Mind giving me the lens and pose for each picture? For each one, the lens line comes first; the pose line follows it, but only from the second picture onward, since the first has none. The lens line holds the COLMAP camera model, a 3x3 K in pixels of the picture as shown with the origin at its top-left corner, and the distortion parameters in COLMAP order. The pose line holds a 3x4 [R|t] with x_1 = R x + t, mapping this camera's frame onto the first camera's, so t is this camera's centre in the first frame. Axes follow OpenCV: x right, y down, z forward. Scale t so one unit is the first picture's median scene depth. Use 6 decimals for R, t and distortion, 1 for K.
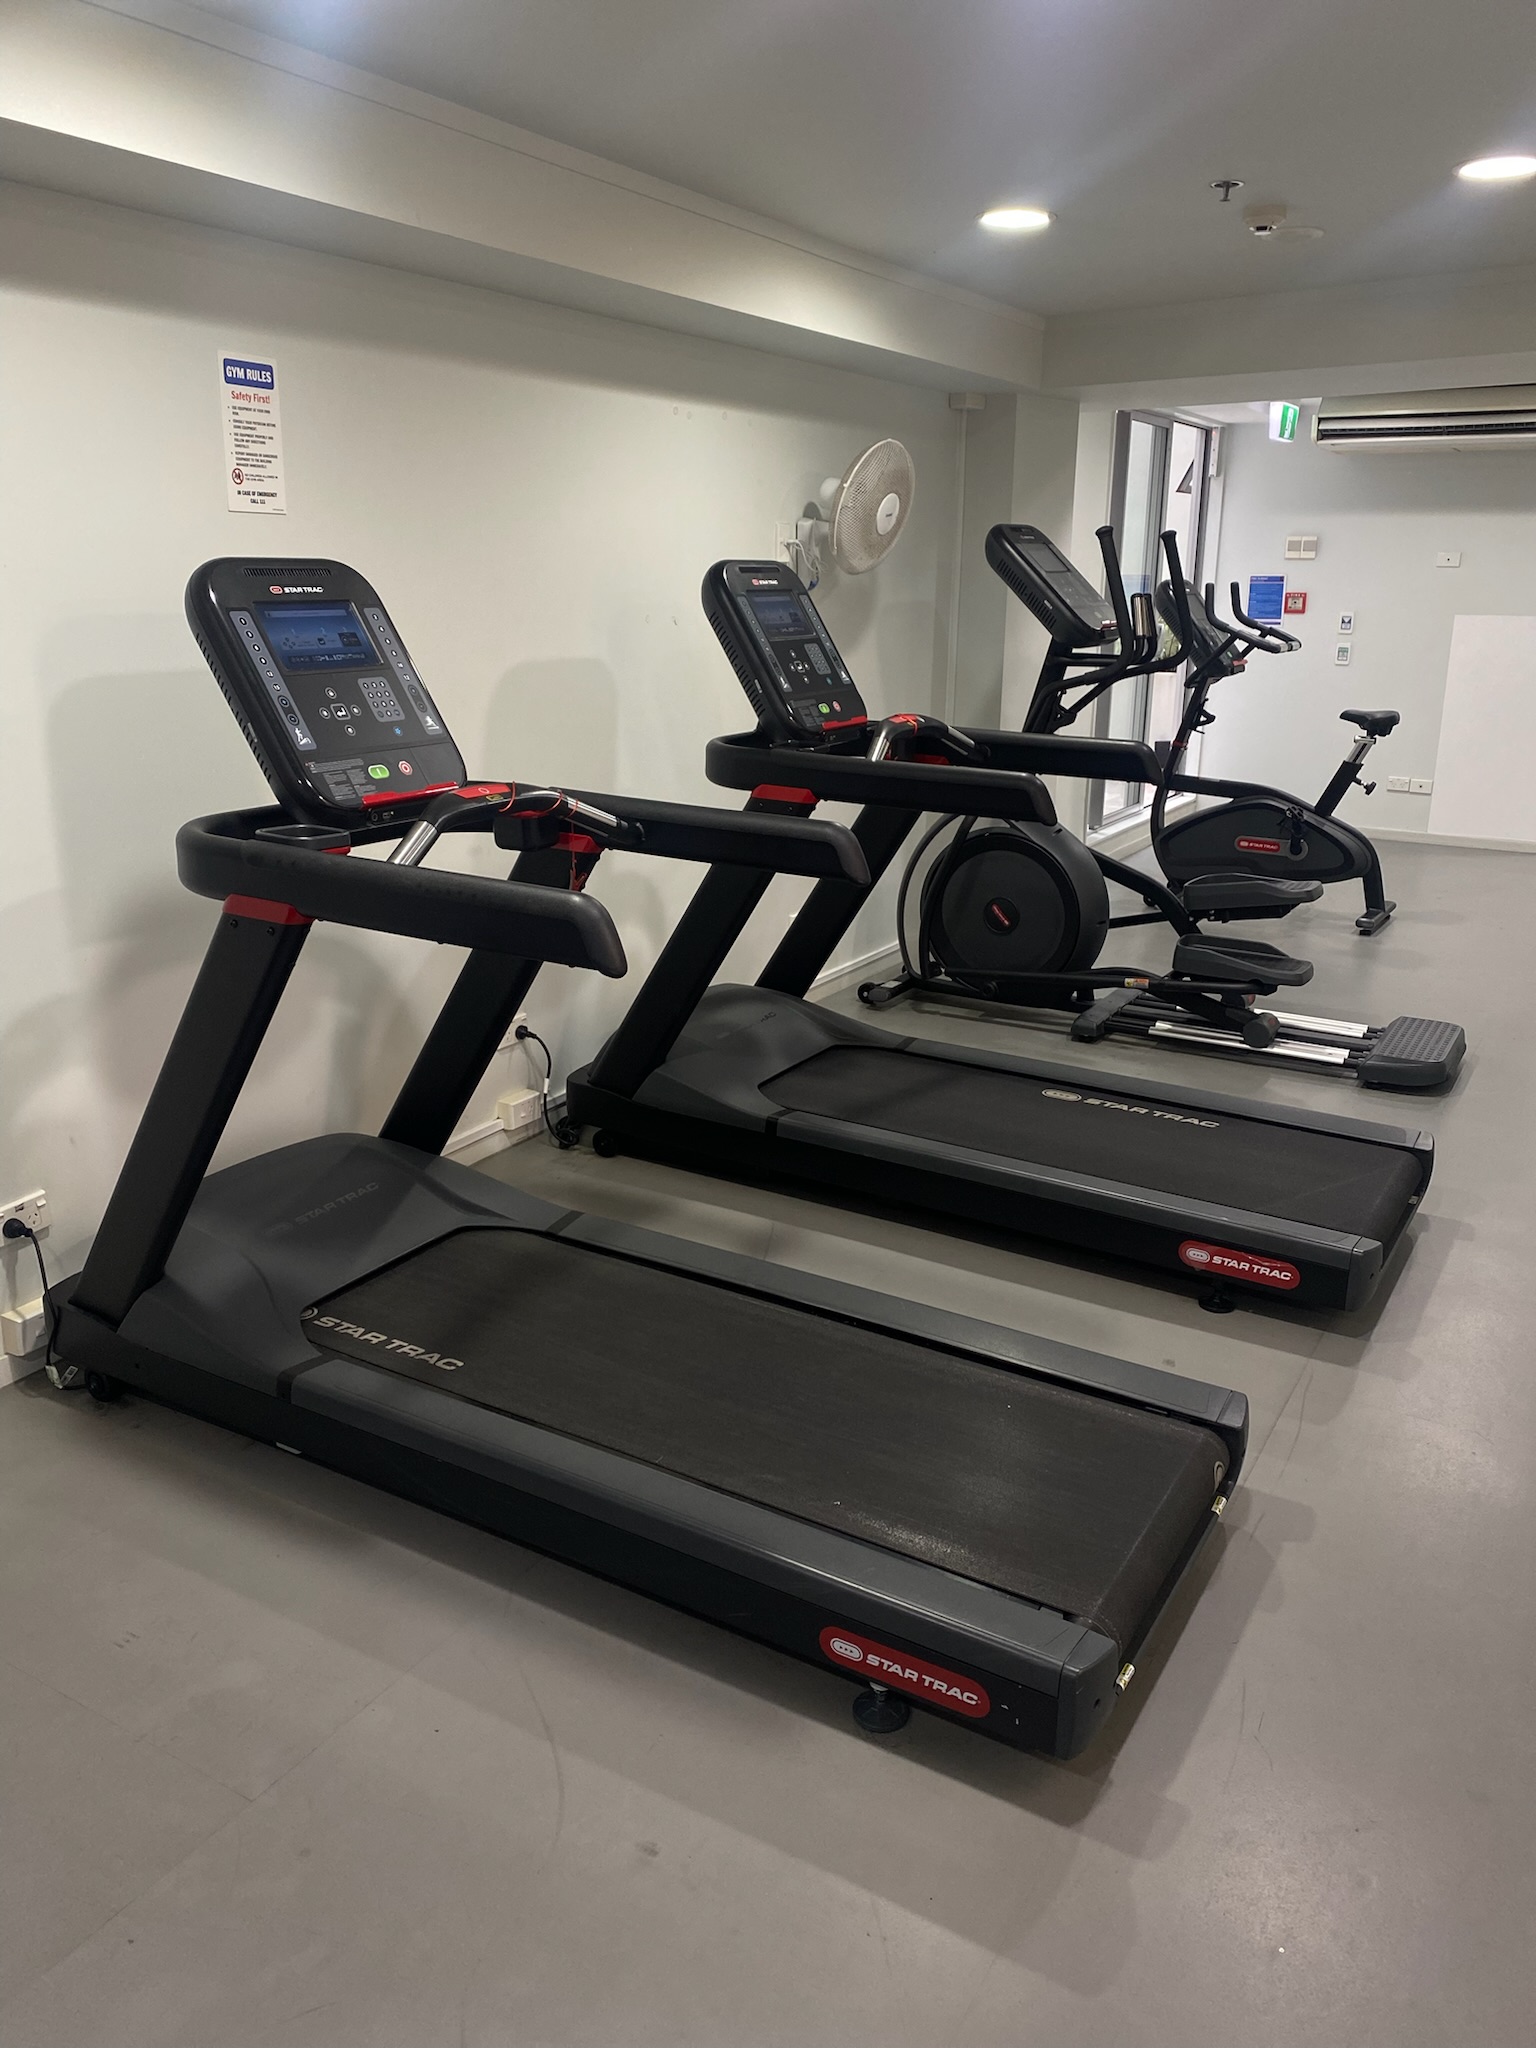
lens RADIAL K [[1549.2, 0, 768.0], [0, 1549.2, 1024.0], [0, 0, 1]] dist [0.063301, -0.003170]
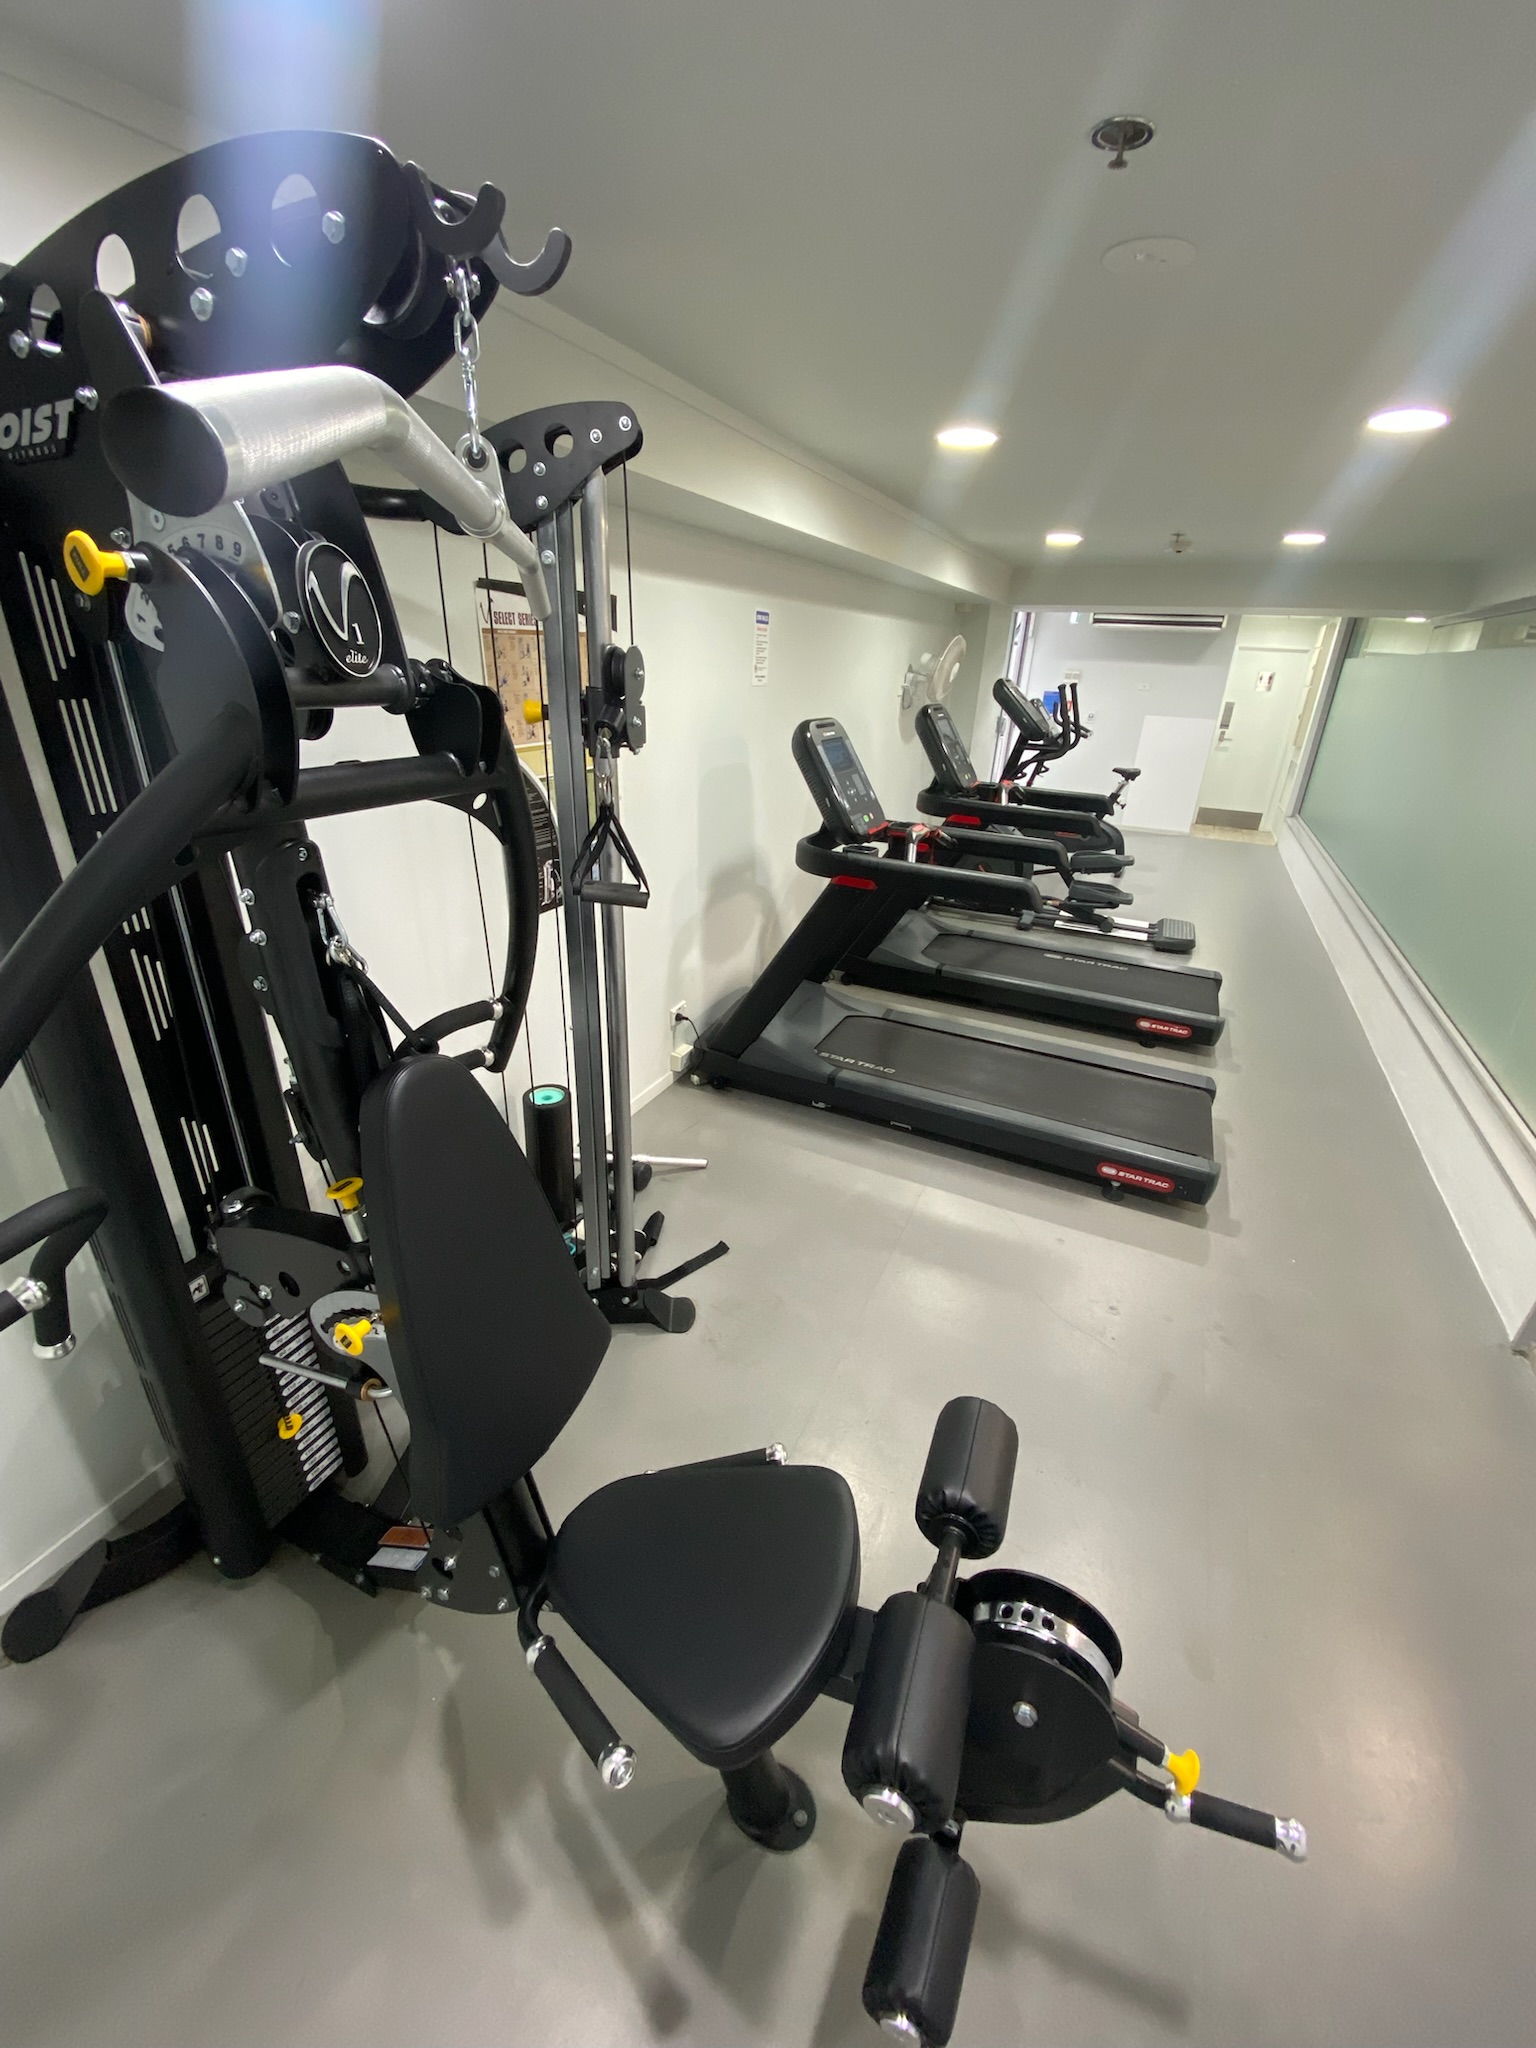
lens RADIAL K [[820.2, 0, 768.0], [0, 820.2, 1024.0], [0, 0, 1]] dist [0.099226, -0.000009]
pose [[0.993105, -0.010430, 0.116766, -0.353701], [-0.005421, 0.990883, 0.134615, -0.016091], [-0.117106, -0.134320, 0.983994, -0.147027]]
